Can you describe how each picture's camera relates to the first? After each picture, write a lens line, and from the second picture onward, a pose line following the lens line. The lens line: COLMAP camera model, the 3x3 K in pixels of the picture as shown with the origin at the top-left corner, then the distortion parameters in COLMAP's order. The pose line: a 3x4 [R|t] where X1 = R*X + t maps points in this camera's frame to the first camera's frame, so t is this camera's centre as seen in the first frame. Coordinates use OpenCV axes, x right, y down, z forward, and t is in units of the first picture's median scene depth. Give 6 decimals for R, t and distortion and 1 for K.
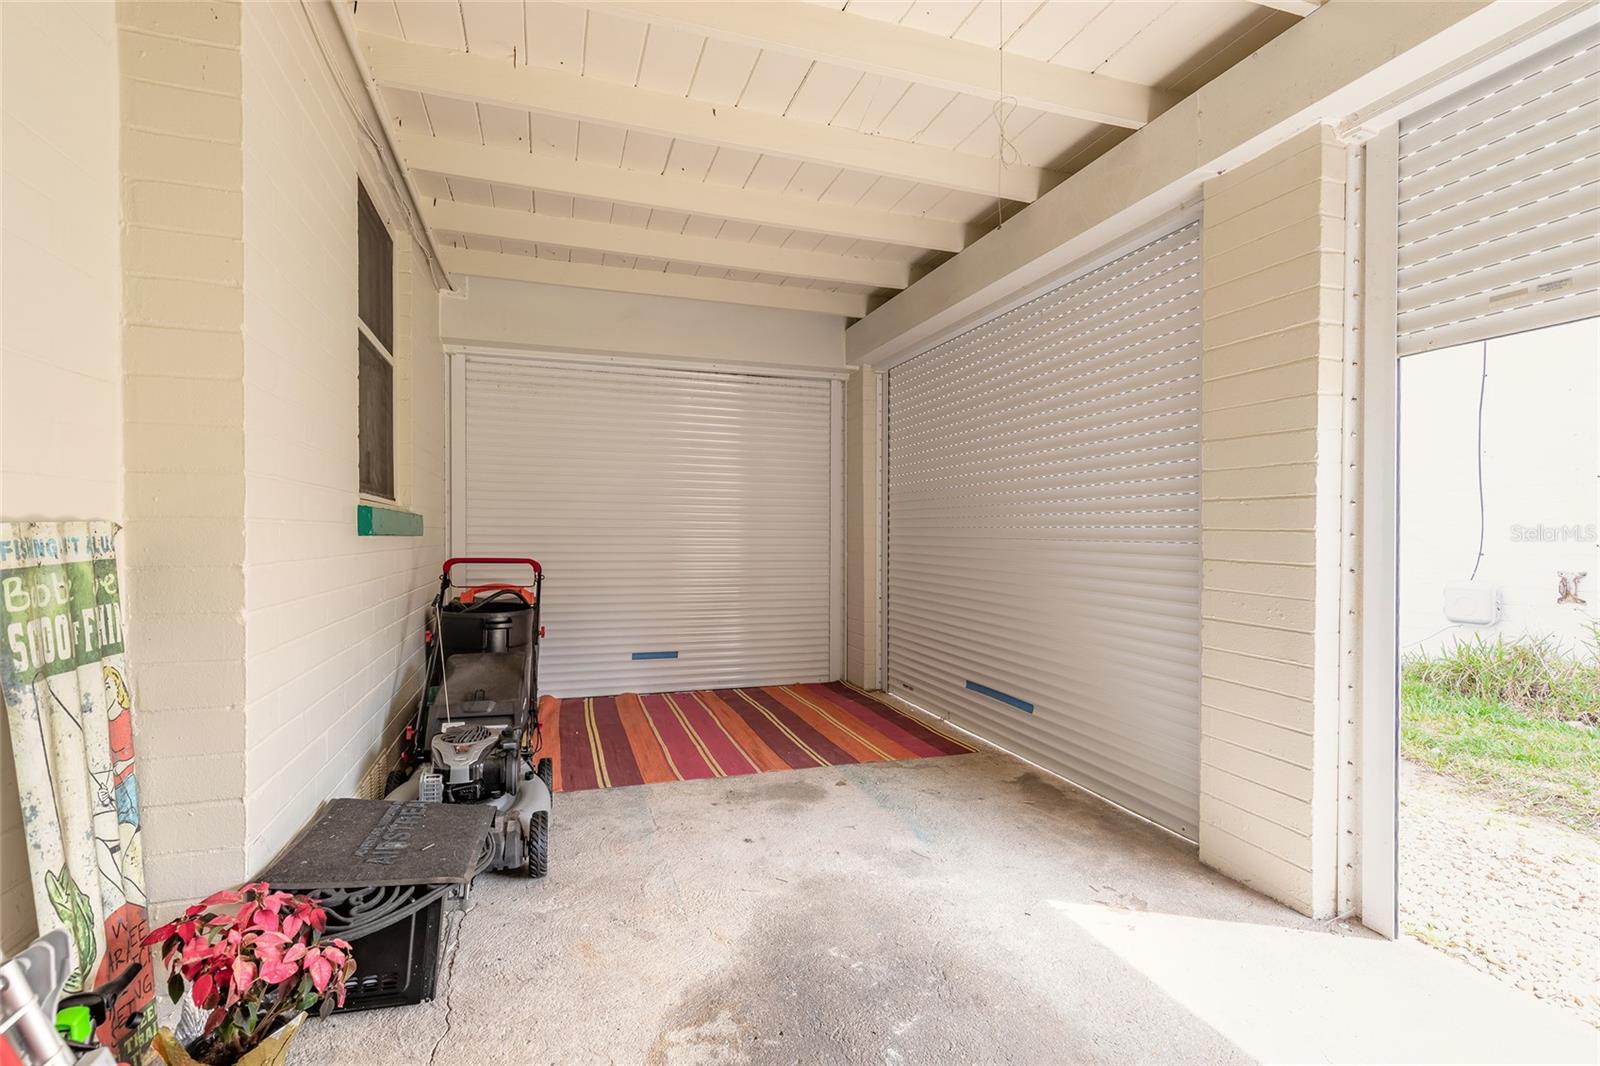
lens RADIAL K [[724.3, 0, 795.6], [0, 724.3, 536.9], [0, 0, 1]] dist [0.012014, -0.001132]
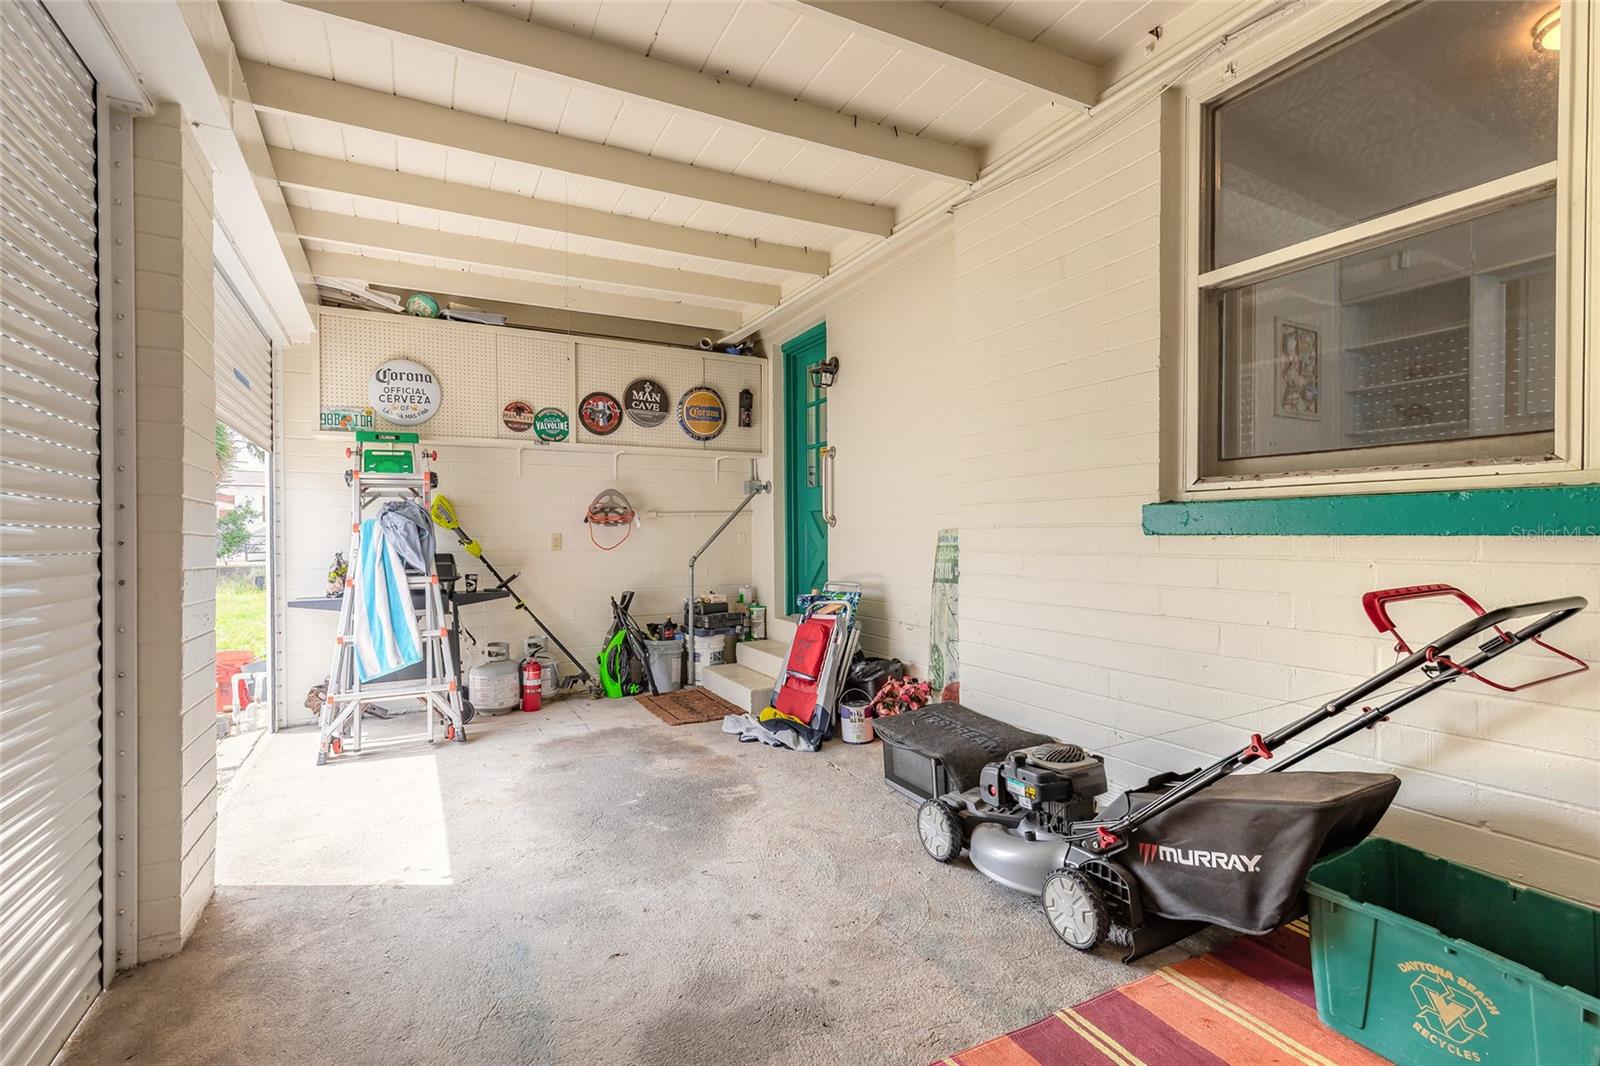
lens RADIAL K [[724.3, 0, 795.6], [0, 724.3, 536.9], [0, 0, 1]] dist [0.012014, -0.001132]
pose [[-0.986819, -0.000019, -0.161826, 0.021922], [-0.002211, 0.999908, 0.013361, -0.017210], [0.161811, 0.013542, -0.986729, 1.915598]]
